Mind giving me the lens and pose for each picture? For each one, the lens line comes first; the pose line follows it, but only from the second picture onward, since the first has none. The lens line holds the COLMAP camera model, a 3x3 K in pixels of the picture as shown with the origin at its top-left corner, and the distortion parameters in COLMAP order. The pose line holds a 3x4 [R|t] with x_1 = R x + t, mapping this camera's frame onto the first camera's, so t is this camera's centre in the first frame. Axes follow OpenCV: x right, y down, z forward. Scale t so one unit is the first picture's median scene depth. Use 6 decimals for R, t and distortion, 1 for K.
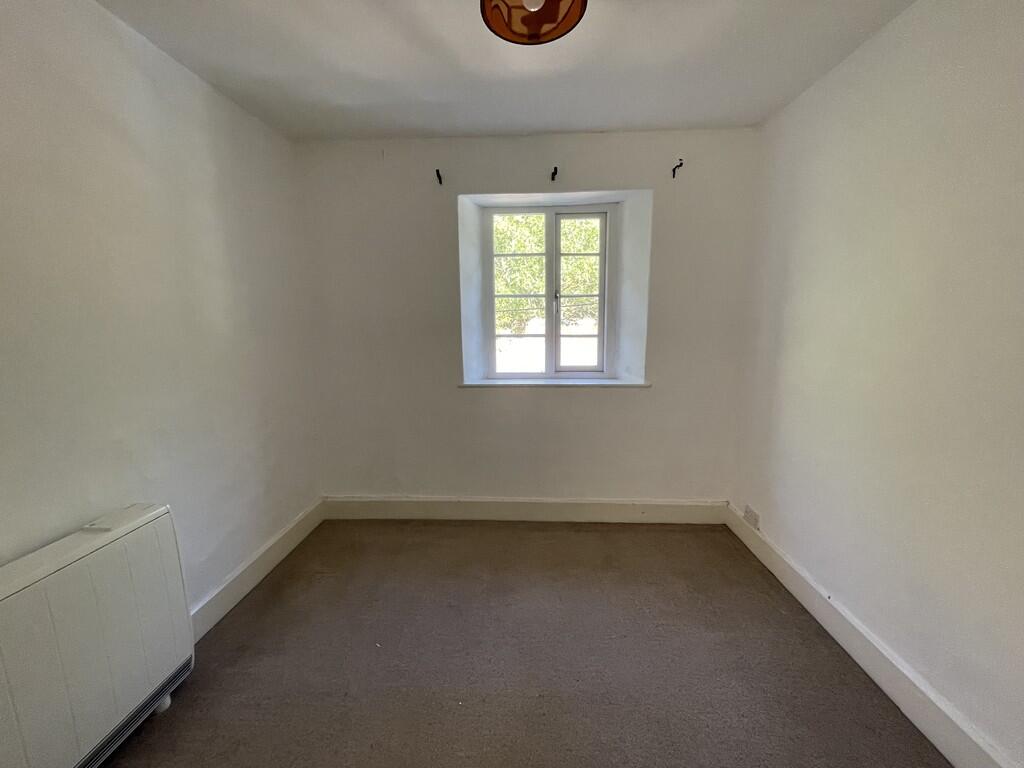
lens RADIAL K [[413.3, 0, 511.6], [0, 413.3, 386.7], [0, 0, 1]] dist [0.000364, 0.000053]
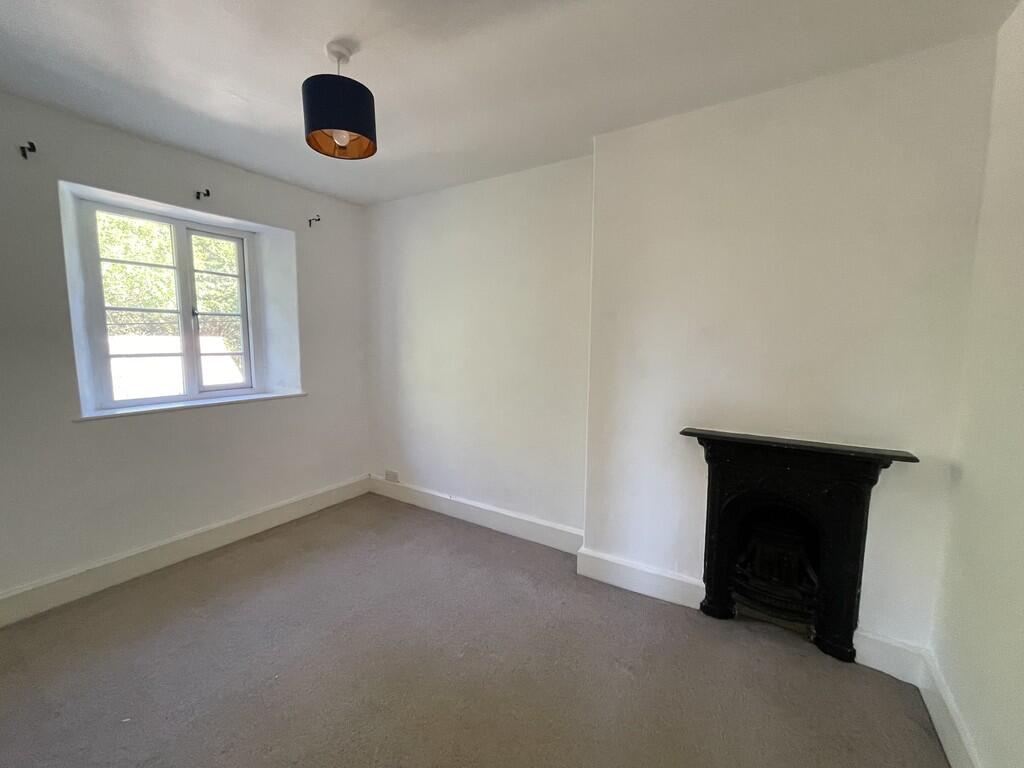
lens RADIAL K [[412.4, 0, 512.0], [0, 412.4, 384.0], [0, 0, 1]] dist [0.000502, 0.000080]
pose [[0.498552, -0.082207, 0.862953, -0.369184], [0.123717, 0.992050, 0.023030, 0.013156], [-0.857986, 0.095281, 0.504759, -0.100341]]
